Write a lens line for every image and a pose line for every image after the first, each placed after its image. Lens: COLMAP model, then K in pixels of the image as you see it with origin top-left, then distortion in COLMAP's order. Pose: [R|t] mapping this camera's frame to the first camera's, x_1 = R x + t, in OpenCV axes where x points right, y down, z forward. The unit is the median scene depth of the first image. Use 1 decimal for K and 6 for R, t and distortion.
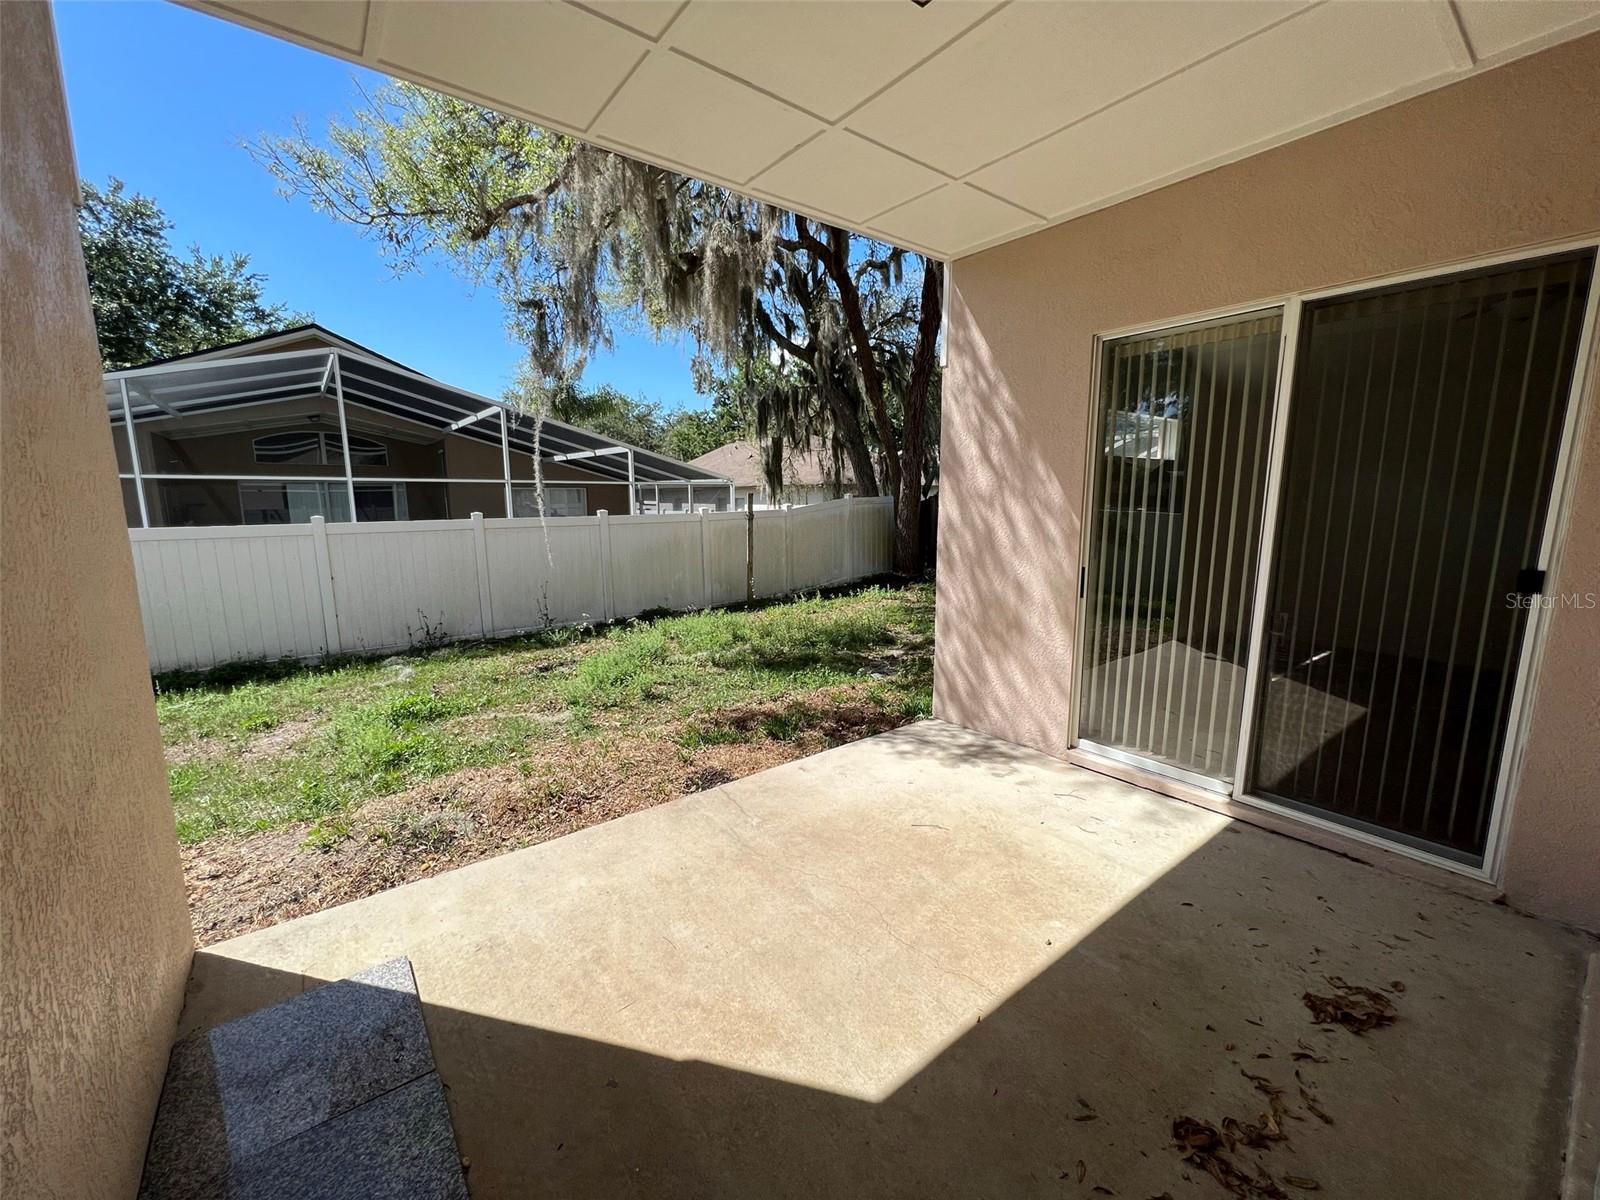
lens RADIAL K [[641.9, 0, 800.0], [0, 641.9, 600.0], [0, 0, 1]] dist [0.000472, 0.000047]
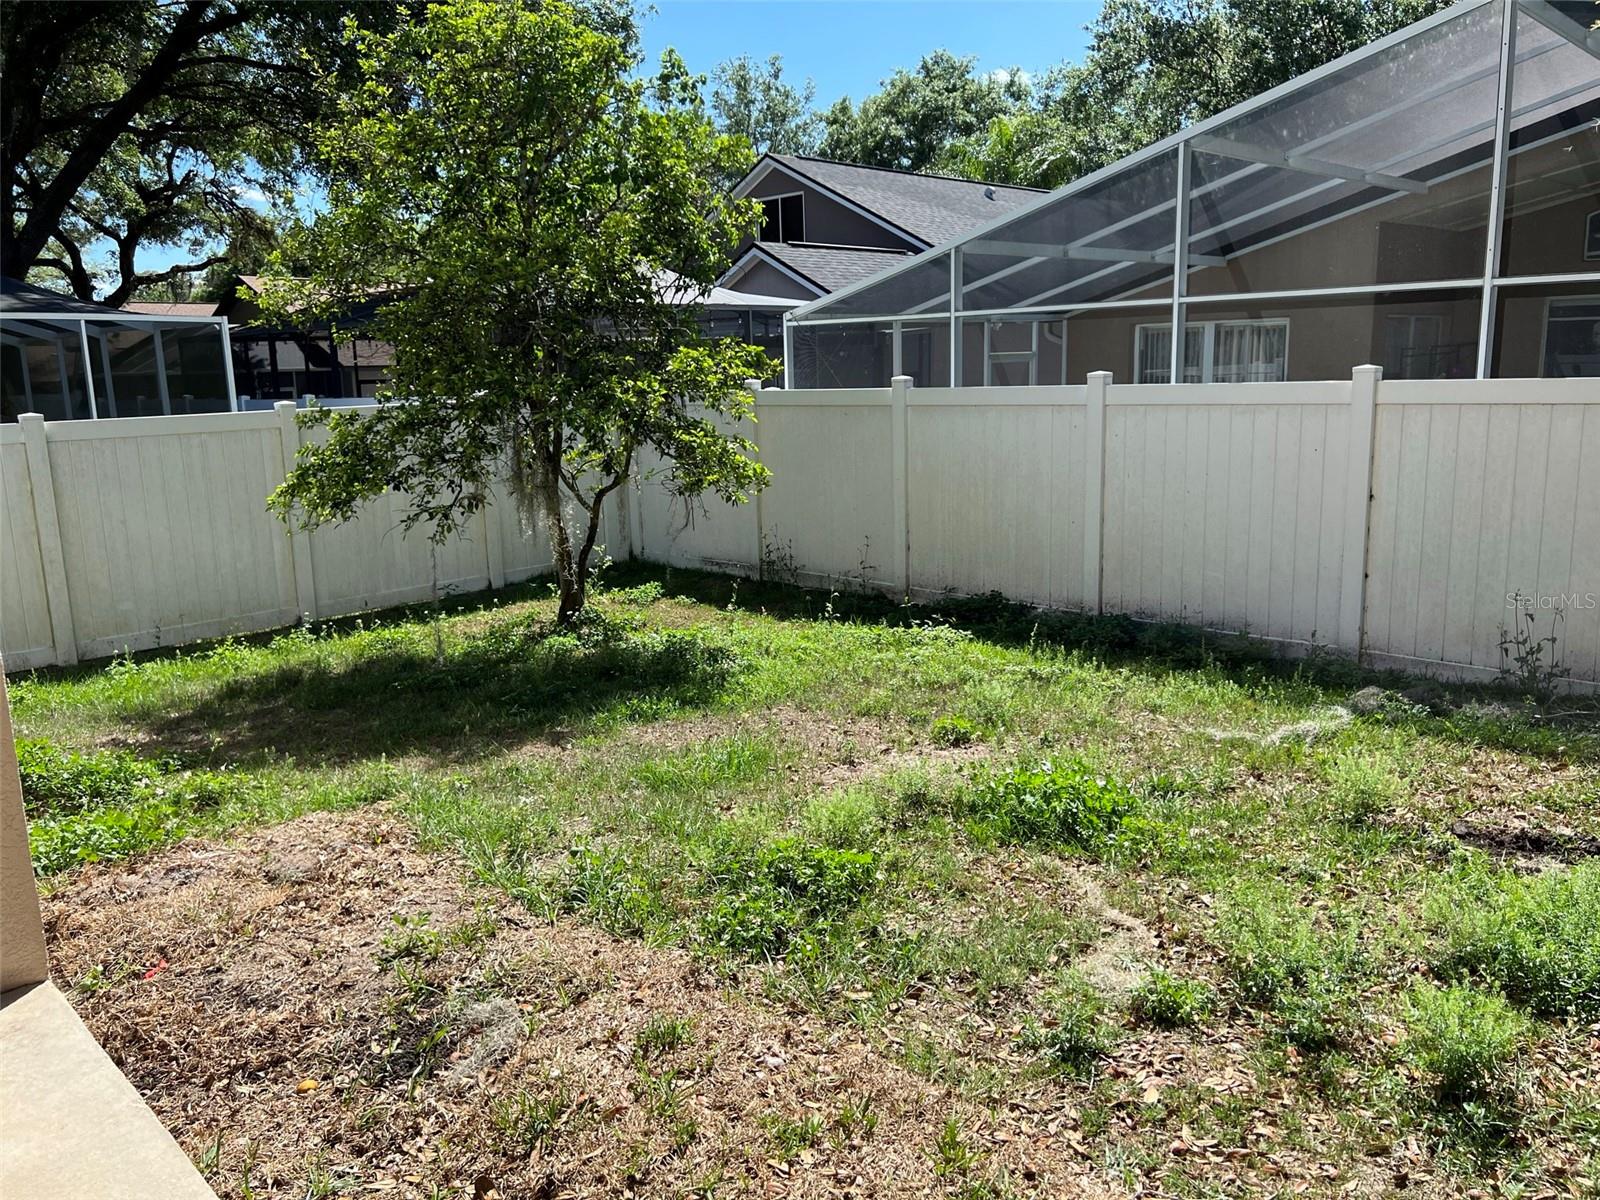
lens RADIAL K [[1194.9, 0, 800.0], [0, 1194.9, 600.0], [0, 0, 1]] dist [0.049595, -0.051905]
pose [[0.109592, 0.199313, -0.973788, 0.172496], [-0.130460, 0.974099, 0.184695, -0.101339], [0.985378, 0.106799, 0.132756, 0.679029]]
